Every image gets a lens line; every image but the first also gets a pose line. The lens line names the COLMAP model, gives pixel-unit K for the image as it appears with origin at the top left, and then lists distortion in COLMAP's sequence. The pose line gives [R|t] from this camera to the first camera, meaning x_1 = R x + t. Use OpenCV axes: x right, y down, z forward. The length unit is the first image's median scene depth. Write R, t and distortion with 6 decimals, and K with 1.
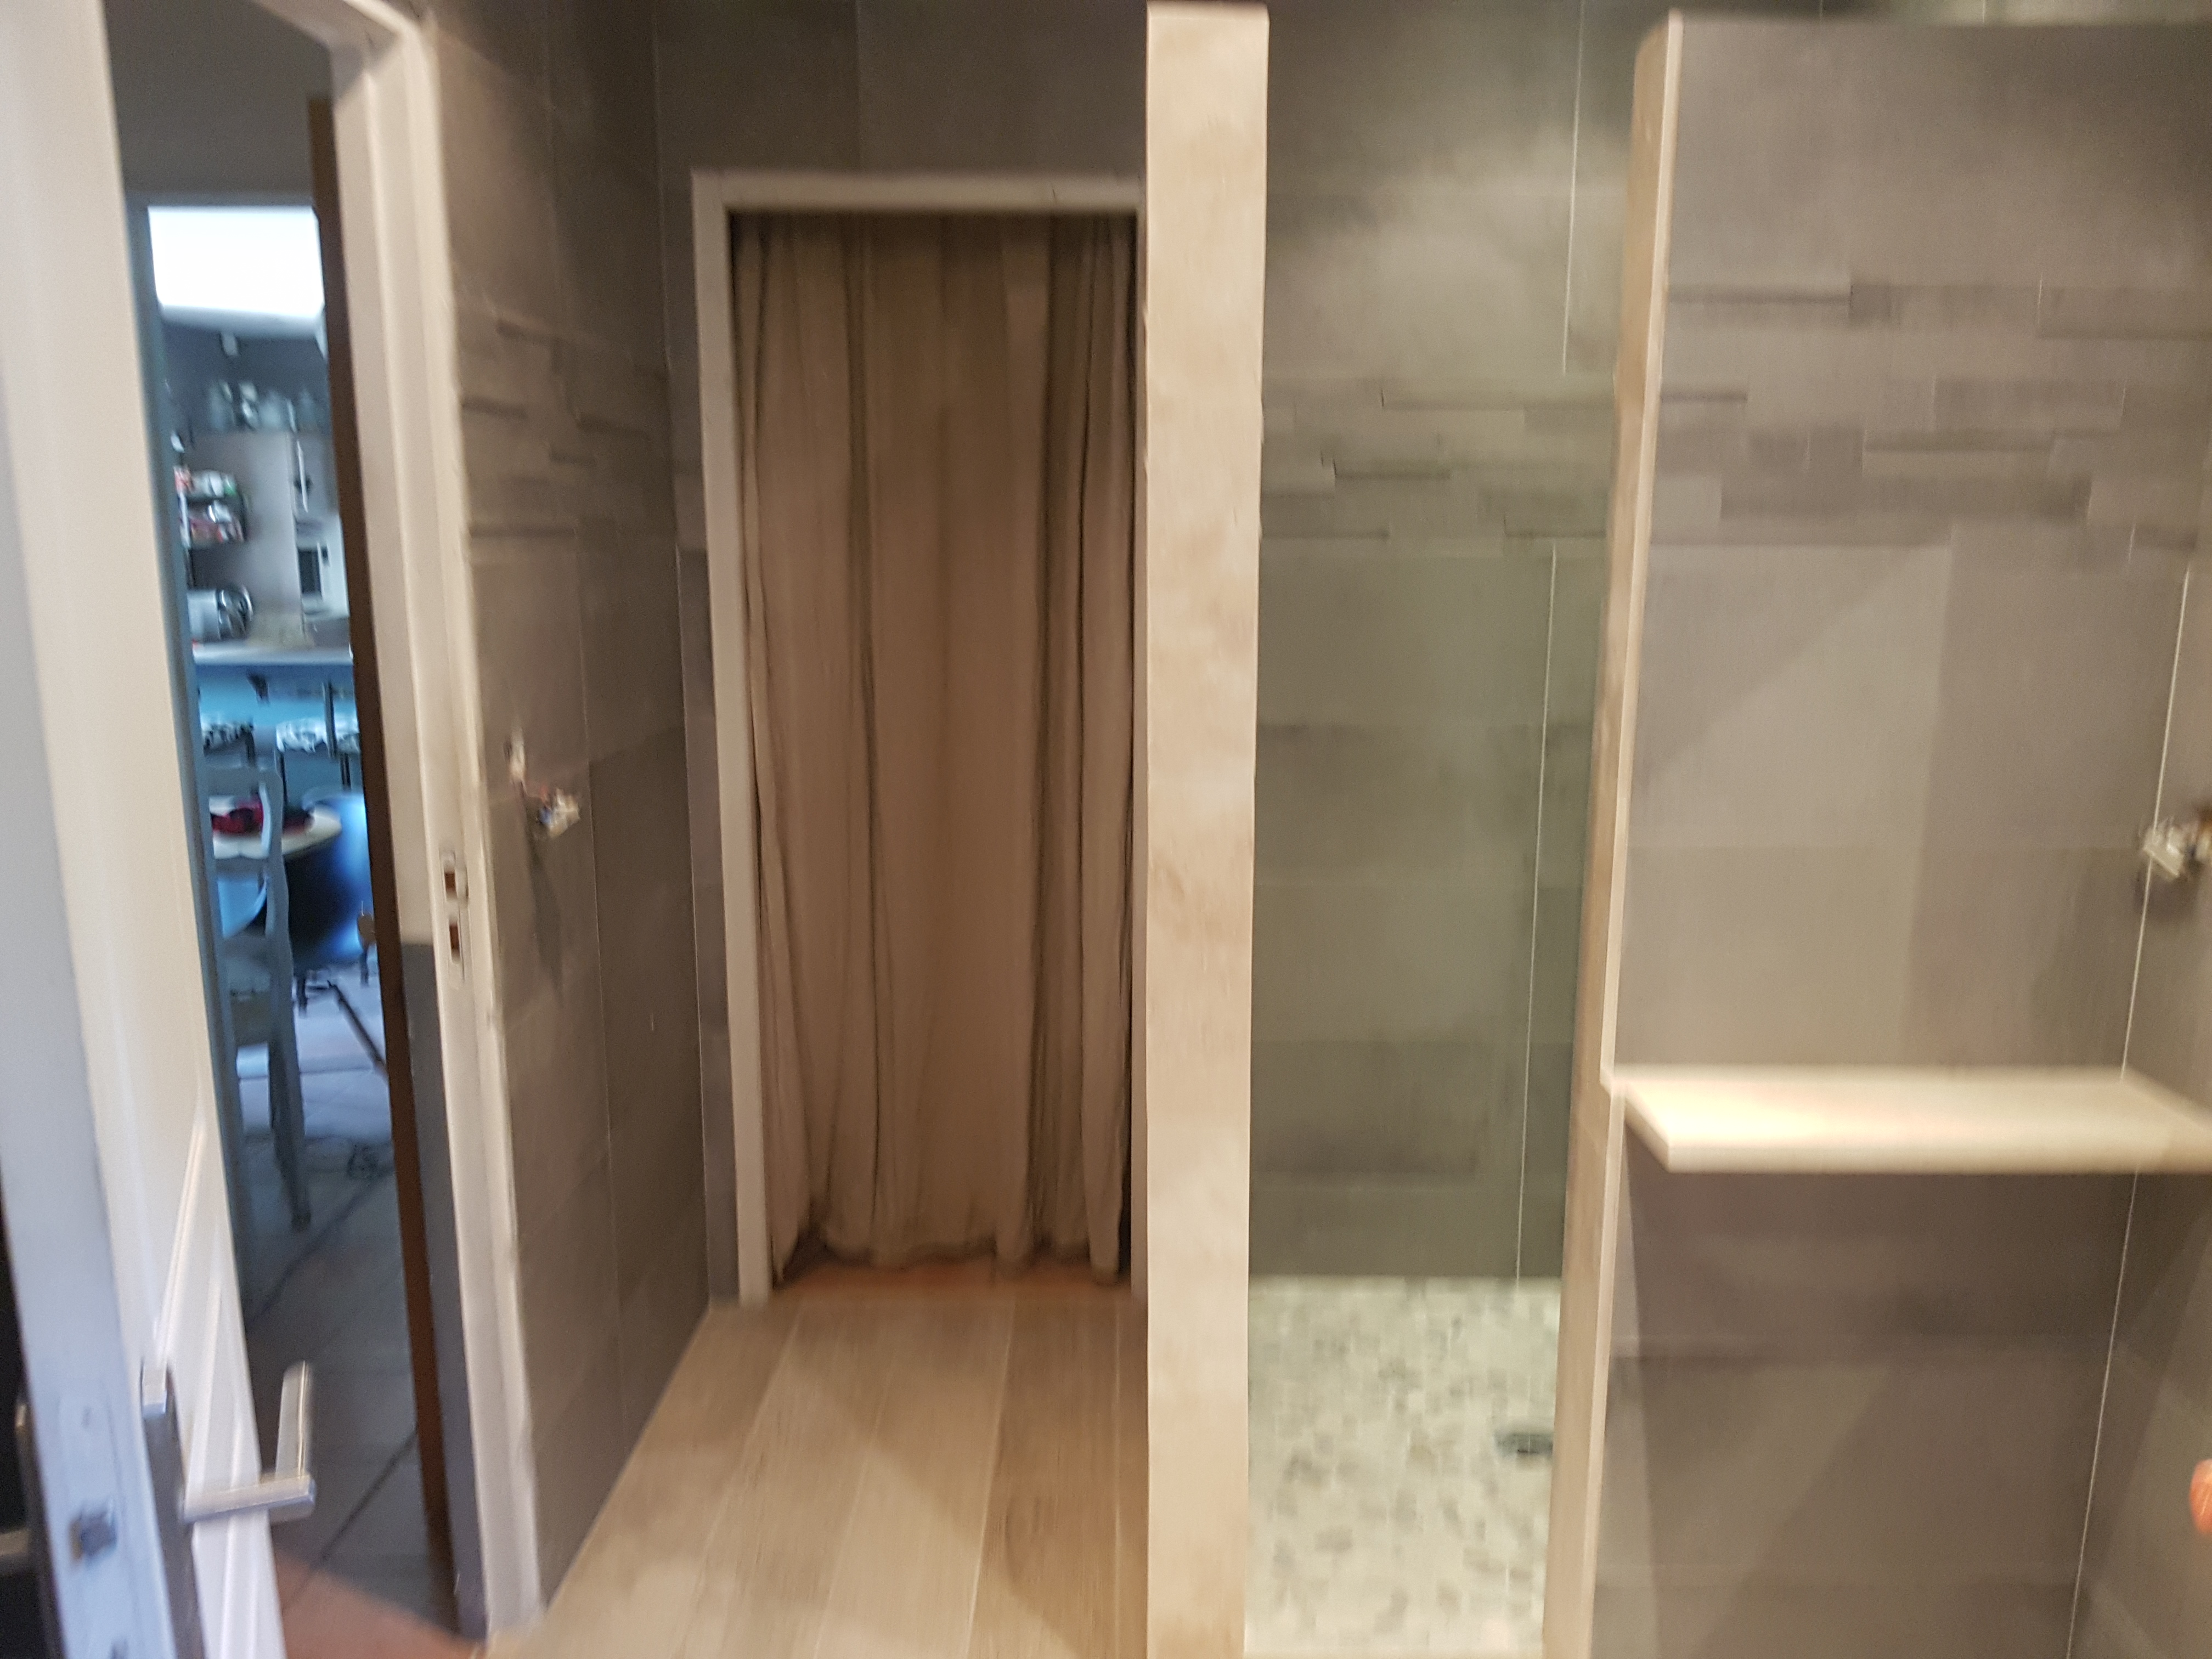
lens RADIAL K [[1736.7, 0, 1073.5], [0, 1736.7, 870.0], [0, 0, 1]] dist [0.025495, -0.004976]
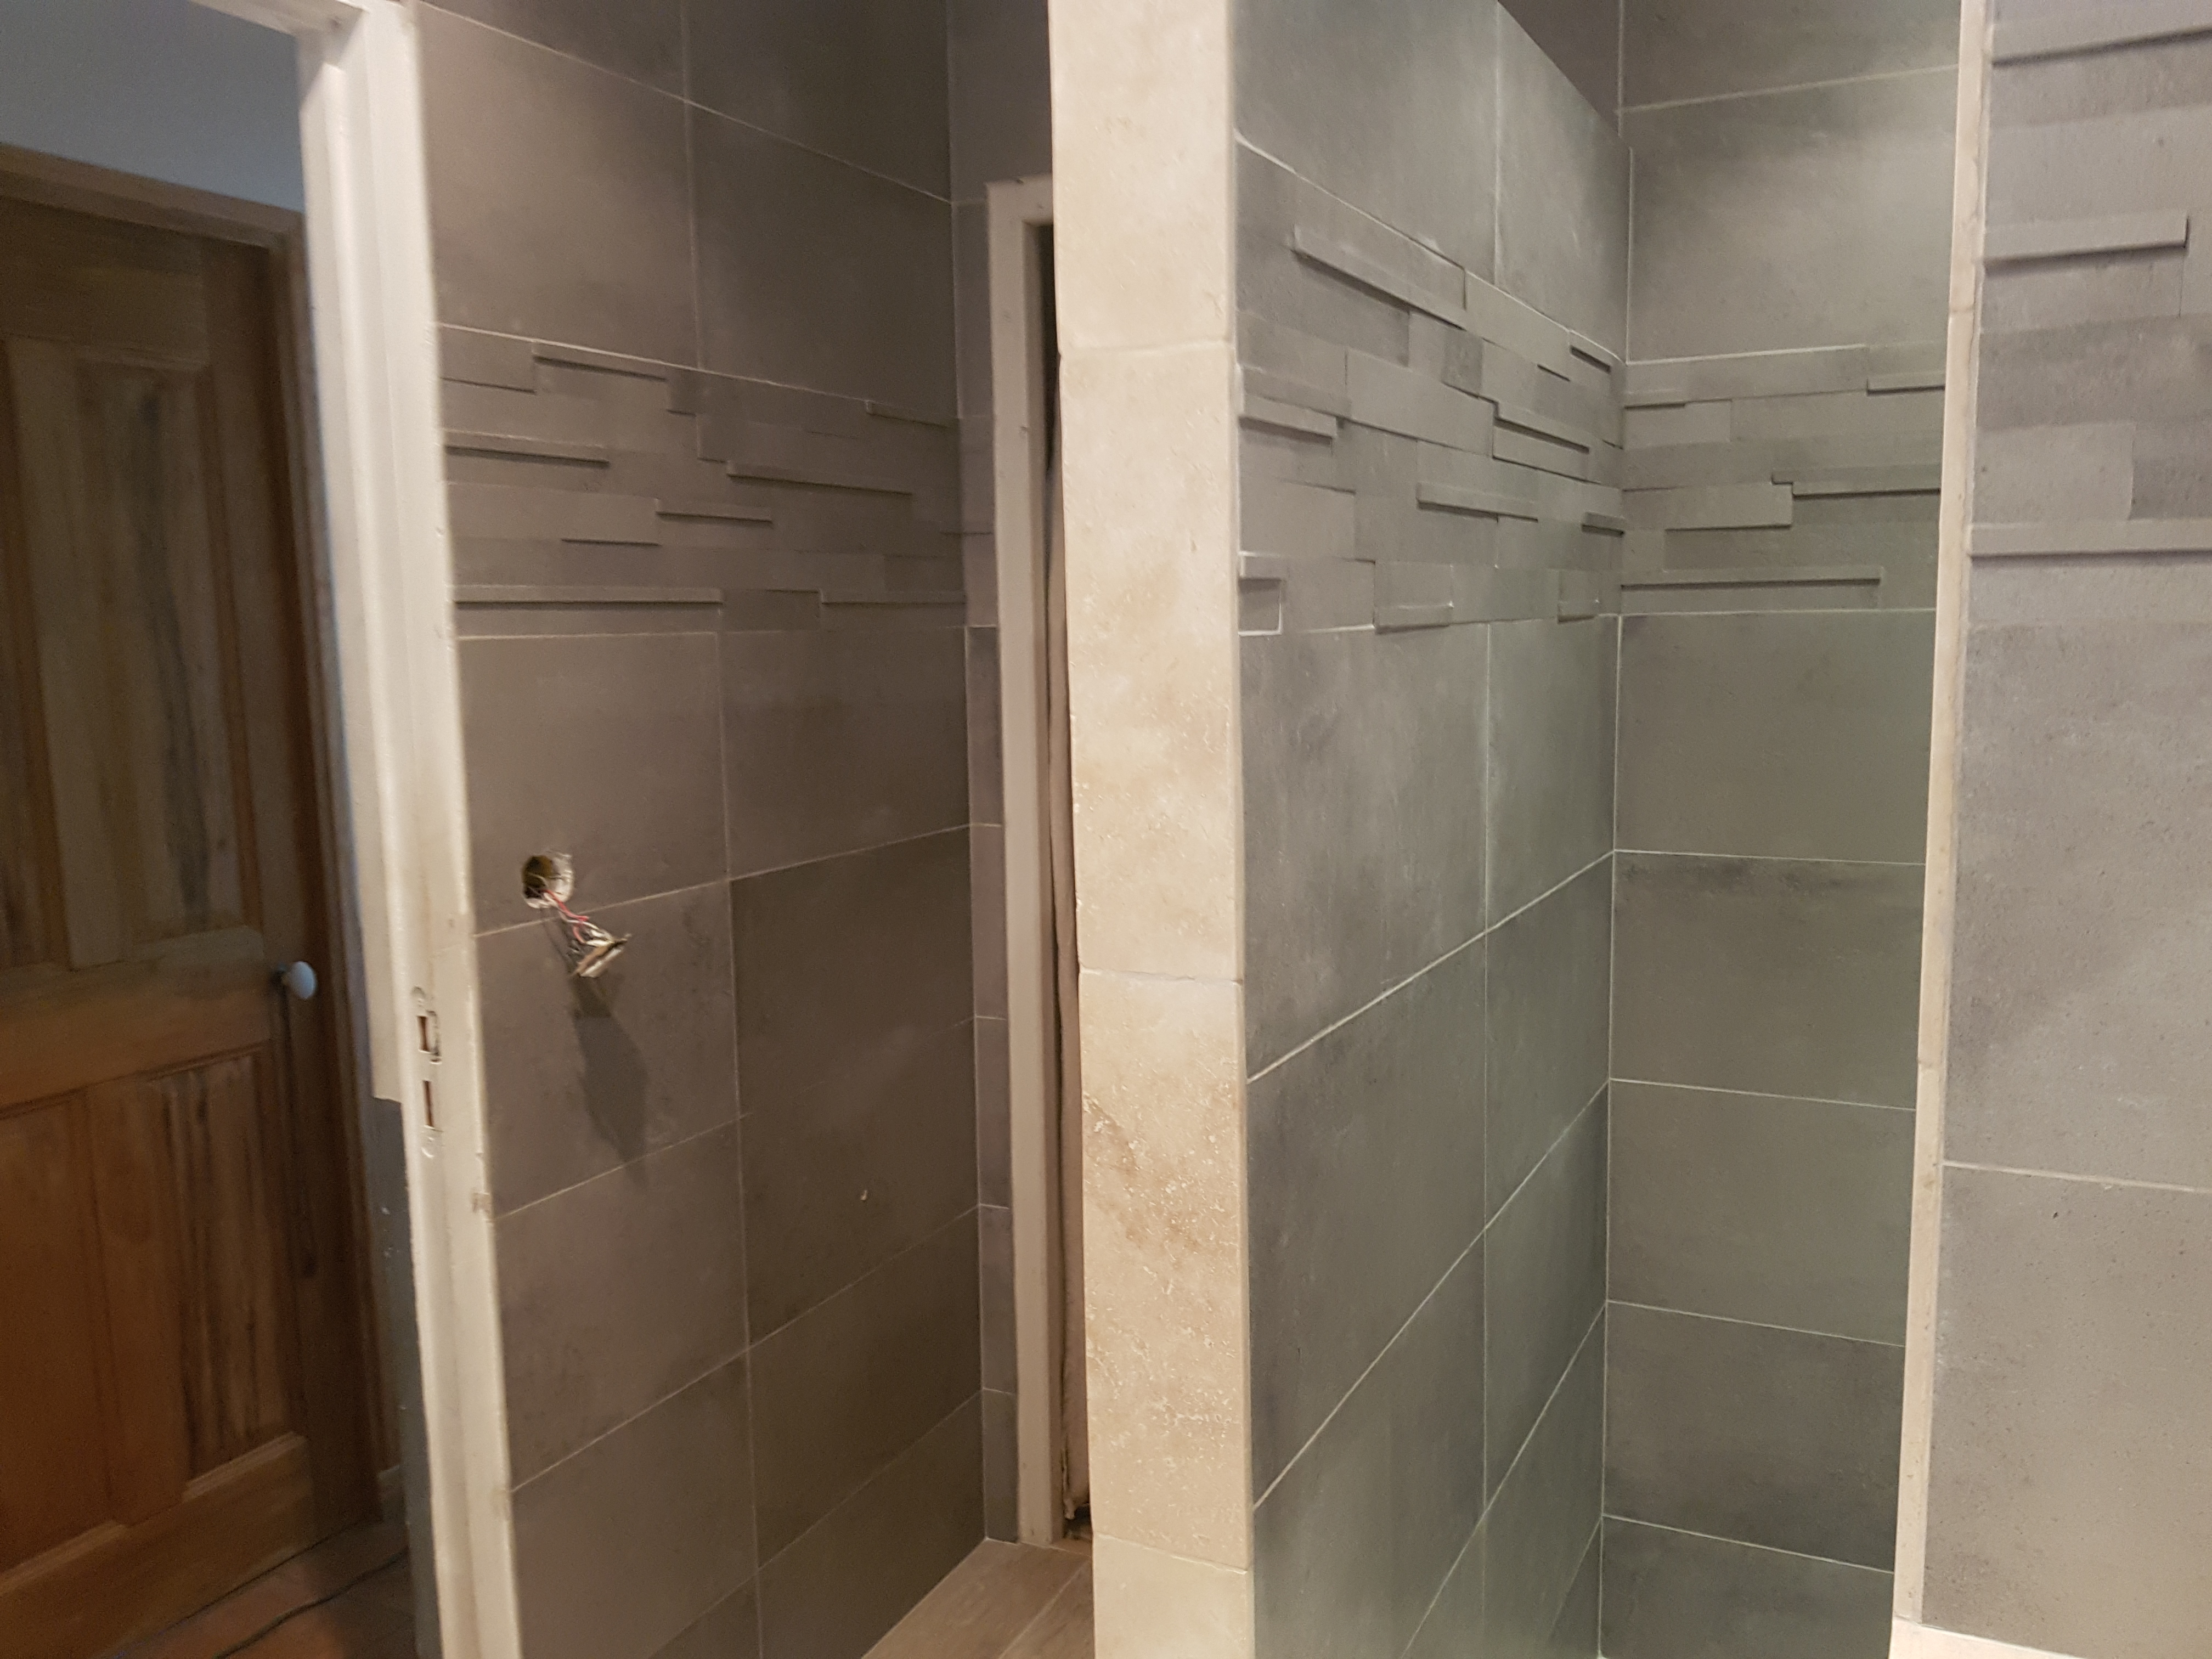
lens RADIAL K [[1767.7, 0, 1070.5], [0, 1767.7, 847.2], [0, 0, 1]] dist [0.033168, -0.050571]
pose [[0.908640, 0.036427, -0.415988, 0.239966], [-0.063727, 0.996615, -0.051928, -0.052281], [0.412688, 0.073693, 0.907886, 0.345061]]
